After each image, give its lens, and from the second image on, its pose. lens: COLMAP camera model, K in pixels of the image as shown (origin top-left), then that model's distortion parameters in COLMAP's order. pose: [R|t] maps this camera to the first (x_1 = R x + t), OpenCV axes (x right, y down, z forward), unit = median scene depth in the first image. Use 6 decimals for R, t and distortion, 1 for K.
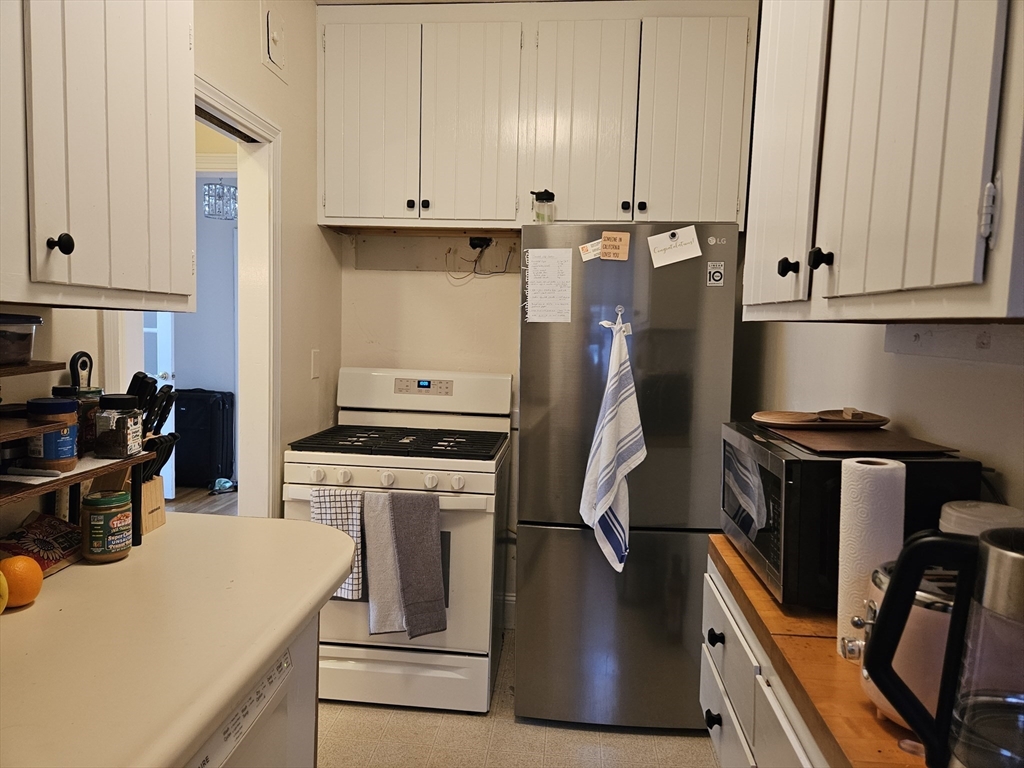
lens RADIAL K [[685.9, 0, 510.6], [0, 685.9, 349.8], [0, 0, 1]] dist [0.063858, -0.061598]
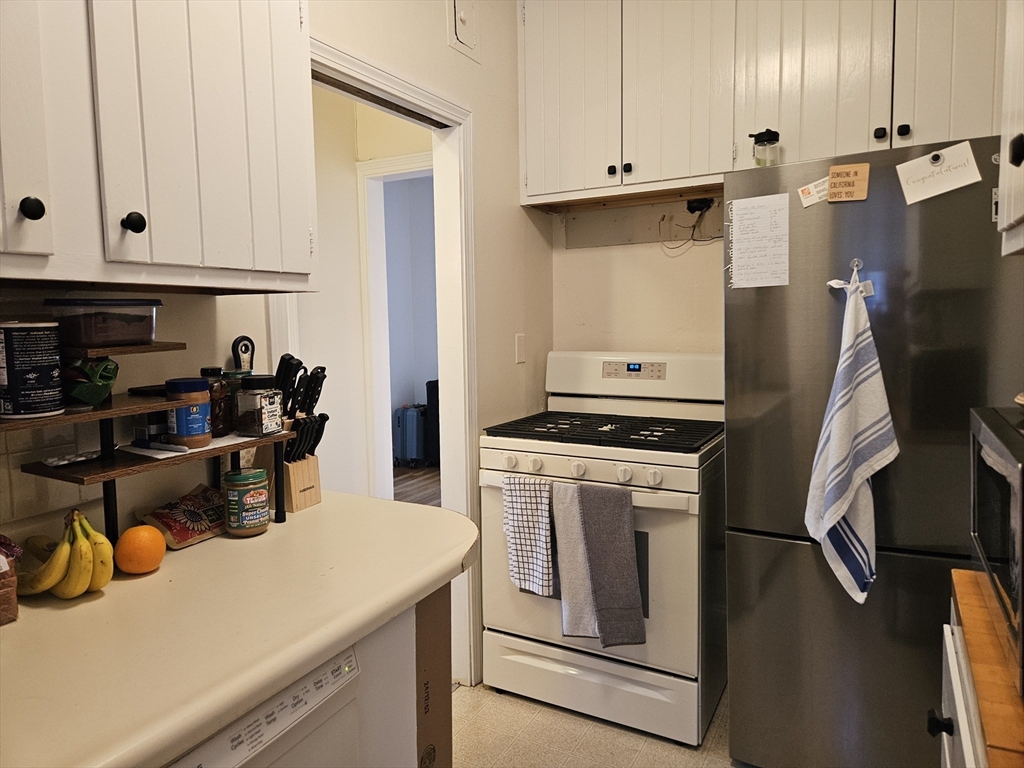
lens RADIAL K [[685.9, 0, 510.6], [0, 685.9, 349.8], [0, 0, 1]] dist [0.063858, -0.061598]
pose [[0.914298, -0.028317, -0.404051, 0.116738], [0.033502, 0.999422, 0.005766, 0.020219], [0.403654, -0.018809, 0.914718, 0.129238]]
